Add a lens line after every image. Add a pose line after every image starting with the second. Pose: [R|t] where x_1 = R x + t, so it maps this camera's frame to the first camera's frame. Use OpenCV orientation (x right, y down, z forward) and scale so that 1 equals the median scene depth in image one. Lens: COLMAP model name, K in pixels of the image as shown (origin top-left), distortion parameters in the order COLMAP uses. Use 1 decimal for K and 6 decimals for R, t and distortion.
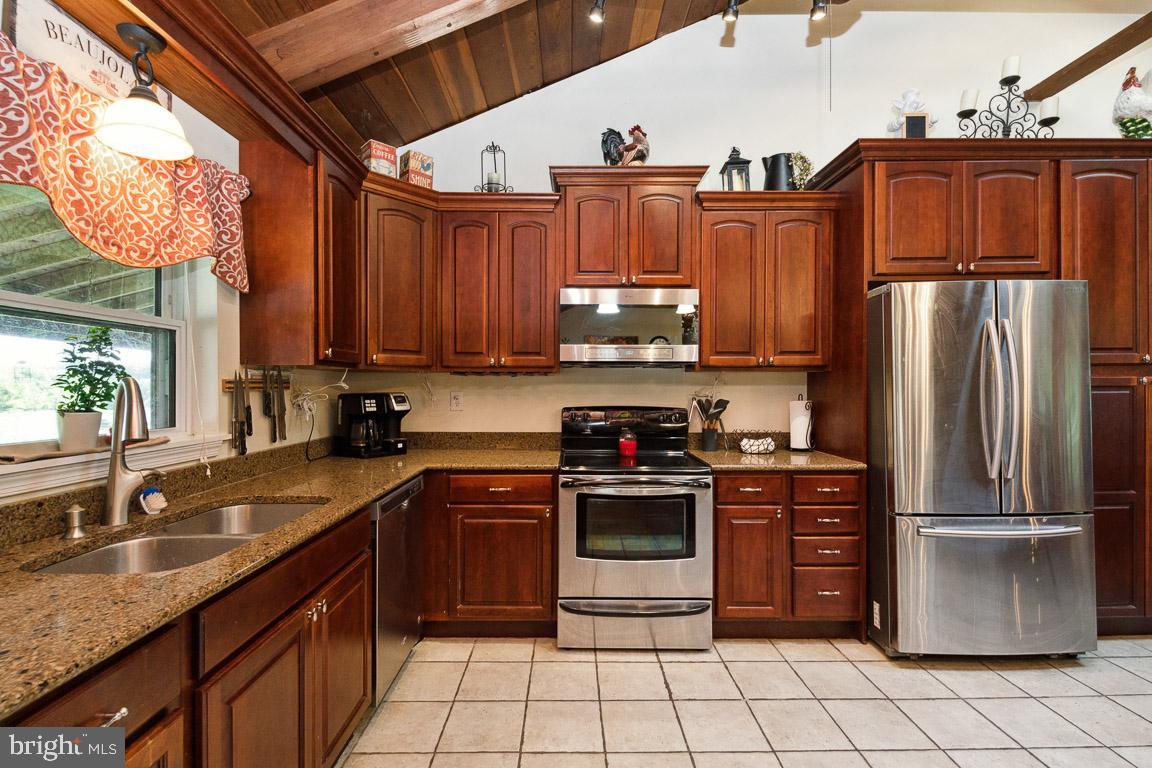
lens RADIAL K [[508.0, 0, 565.0], [0, 508.0, 386.0], [0, 0, 1]] dist [-0.012357, -0.000307]
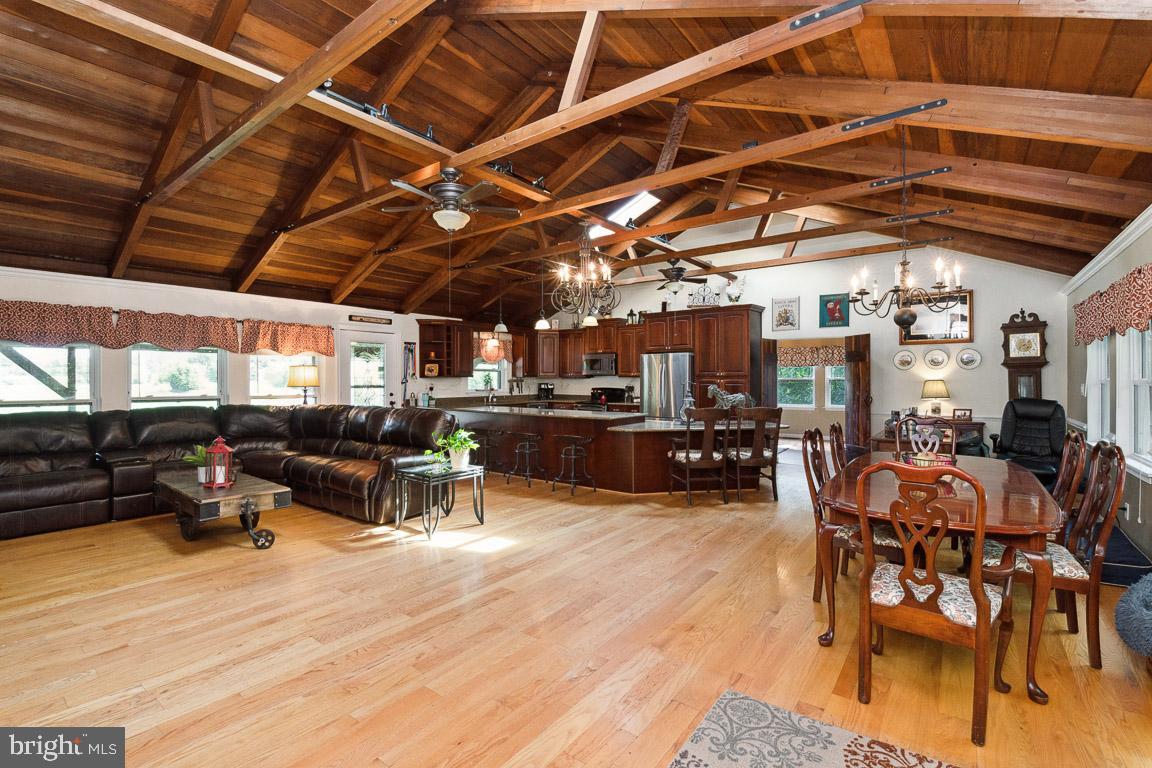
lens RADIAL K [[508.0, 0, 578.2], [0, 508.0, 379.4], [0, 0, 1]] dist [-0.012357, -0.000307]
pose [[0.793535, 0.006400, -0.608491, 2.407839], [-0.006304, 0.999977, 0.002298, -0.026498], [0.608492, 0.002012, 0.793557, -2.115721]]
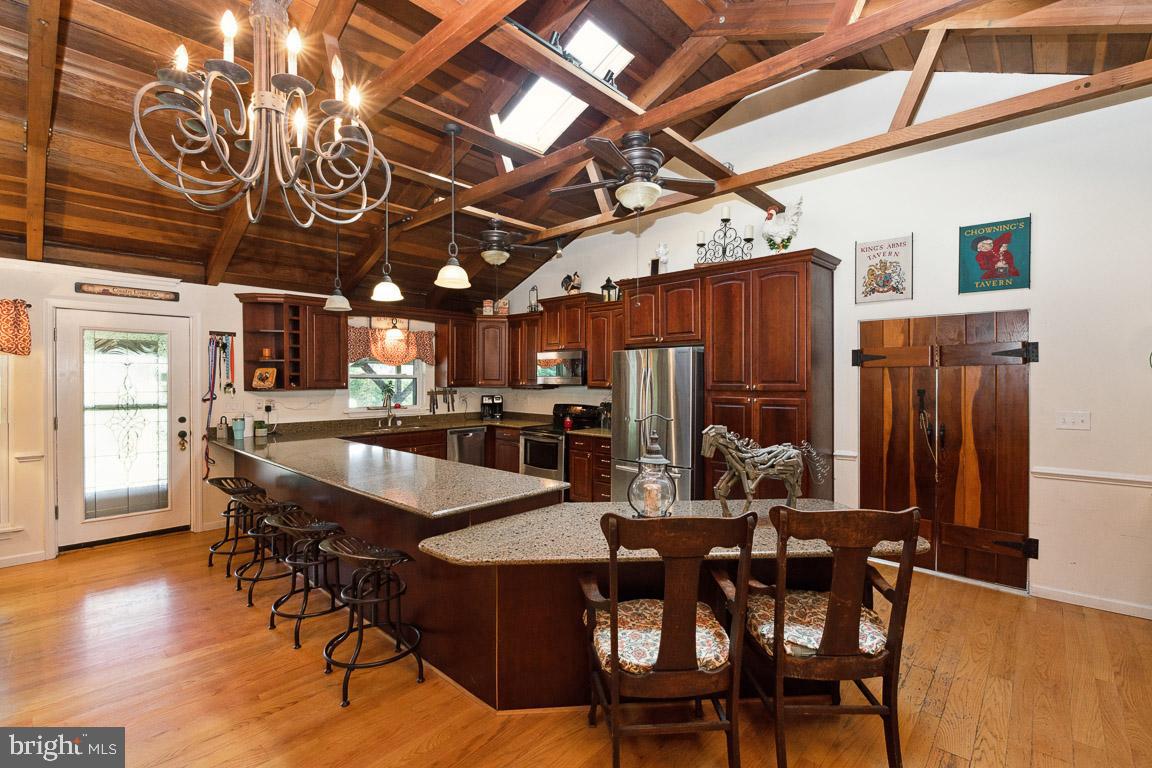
lens RADIAL K [[508.0, 0, 576.8], [0, 508.0, 380.9], [0, 0, 1]] dist [-0.012357, -0.000307]
pose [[0.731608, 0.007604, -0.681683, 1.888887], [-0.007853, 0.999965, 0.002727, -0.078376], [0.681681, 0.003358, 0.731642, -0.649268]]
